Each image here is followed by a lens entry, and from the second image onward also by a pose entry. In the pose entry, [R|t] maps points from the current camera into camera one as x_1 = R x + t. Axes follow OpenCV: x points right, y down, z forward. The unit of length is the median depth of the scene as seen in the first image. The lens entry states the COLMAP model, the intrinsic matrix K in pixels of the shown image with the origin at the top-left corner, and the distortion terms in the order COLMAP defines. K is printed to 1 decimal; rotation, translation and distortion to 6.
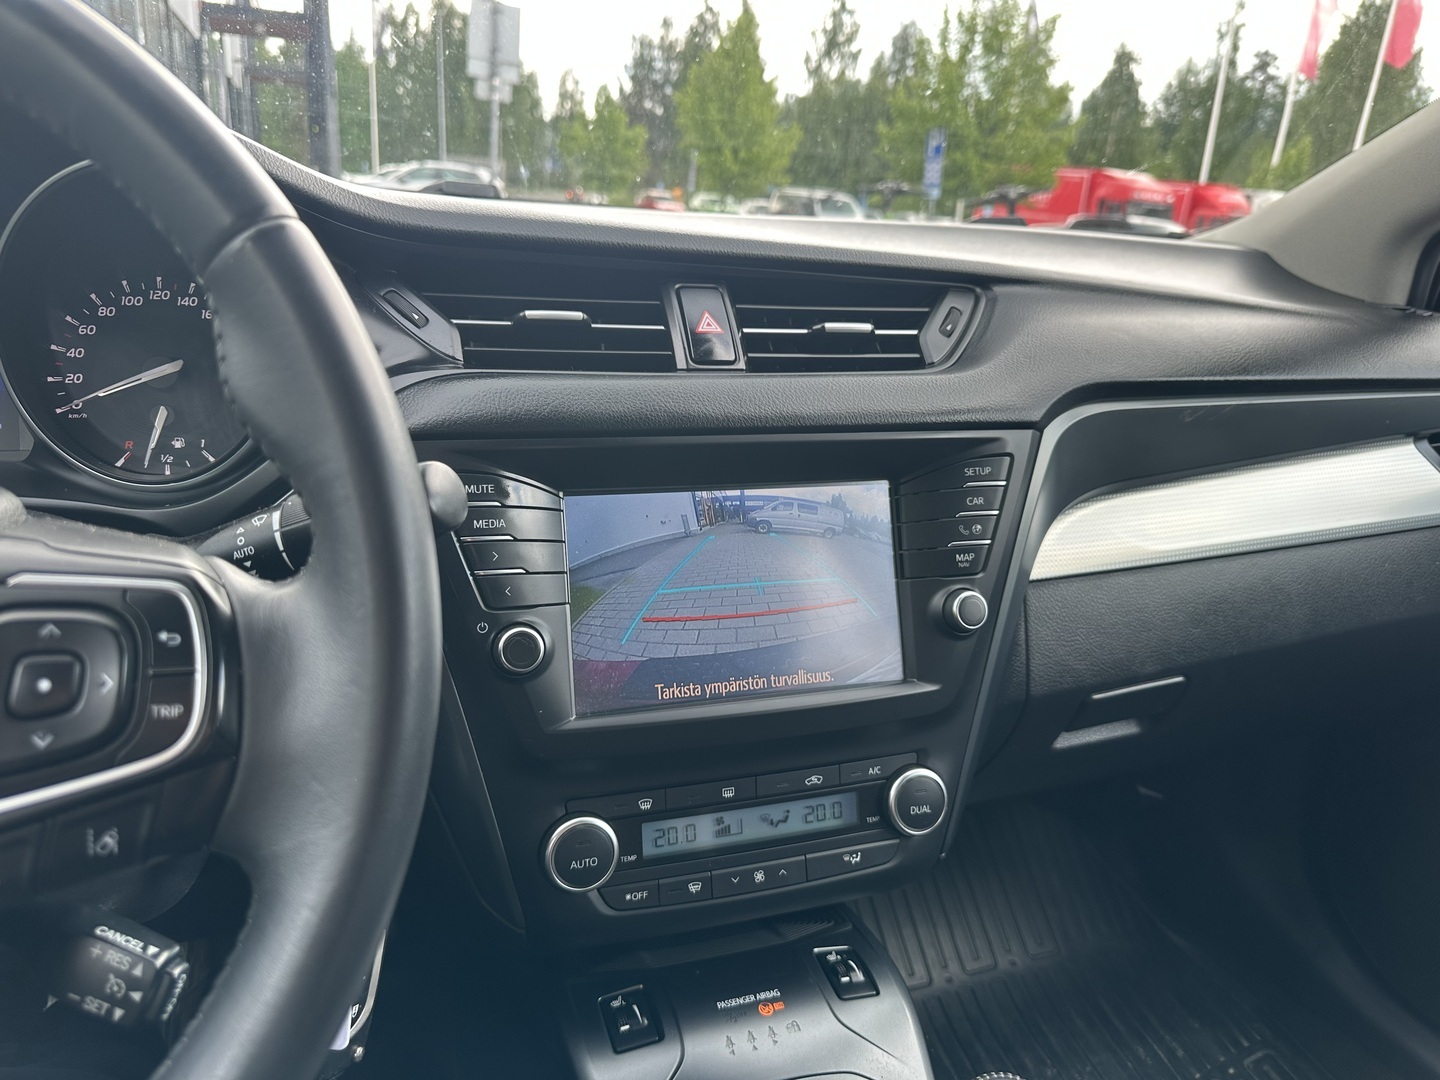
lens RADIAL K [[1009.3, 0, 718.7], [0, 1009.3, 542.7], [0, 0, 1]] dist [0.003903, 0.001380]
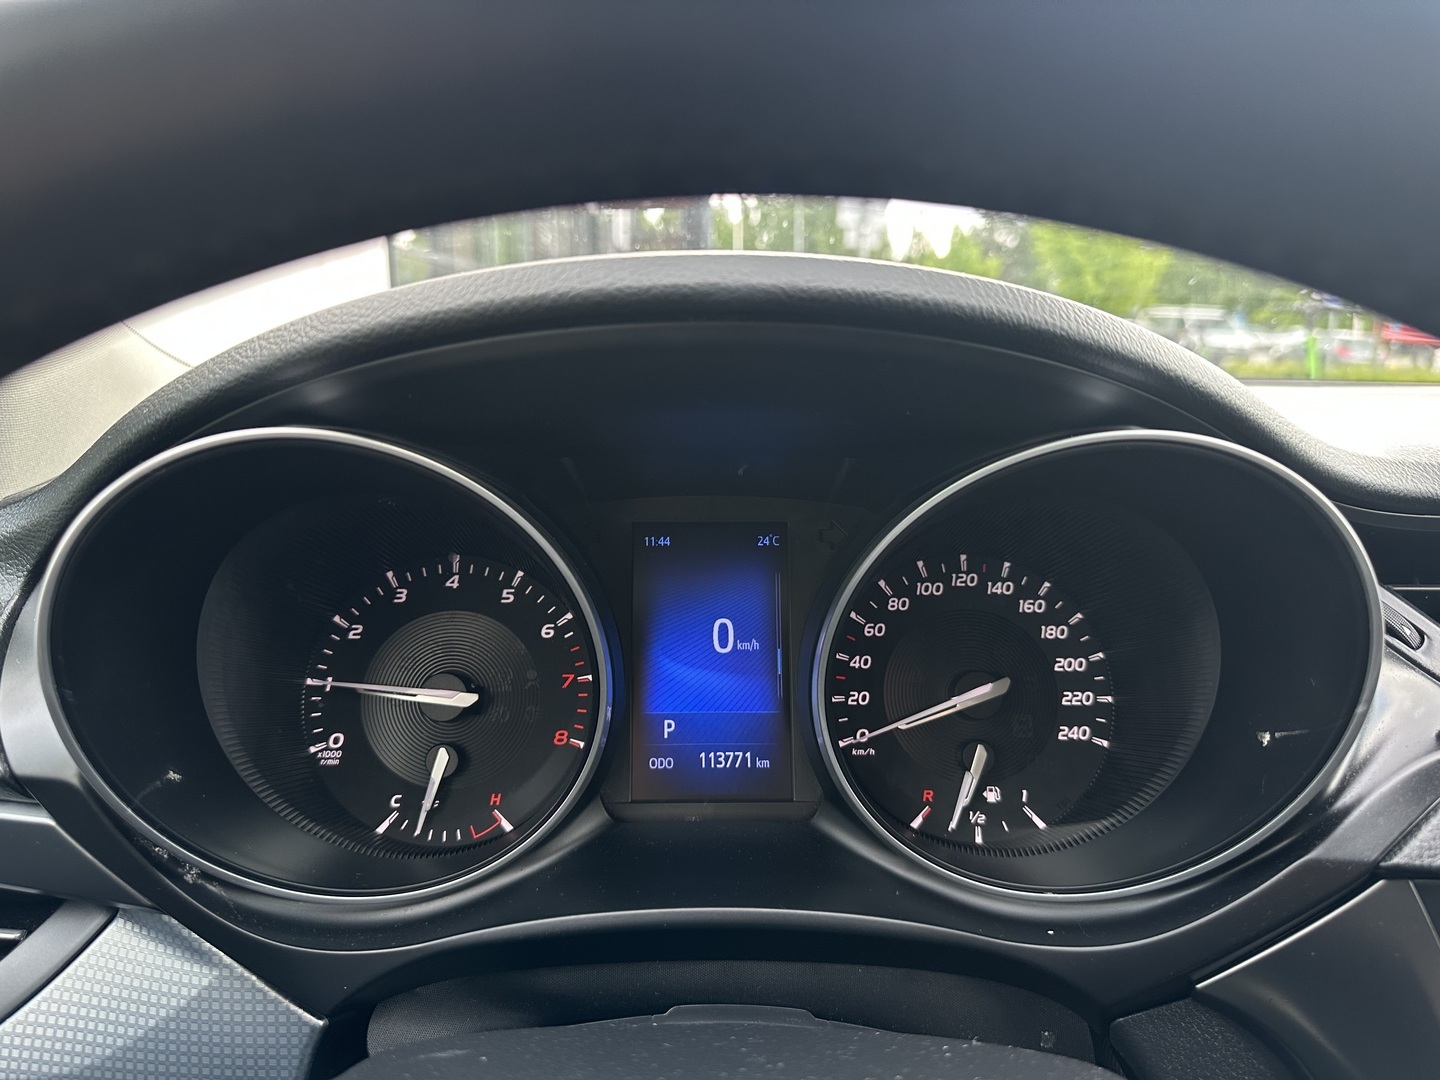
lens RADIAL K [[1009.3, 0, 721.7], [0, 1009.3, 537.5], [0, 0, 1]] dist [0.003903, 0.001380]
pose [[0.946902, 0.007775, -0.321428, -0.491120], [-0.048579, 0.991690, -0.119124, -0.182889], [0.317831, 0.128413, 0.939411, 0.269179]]
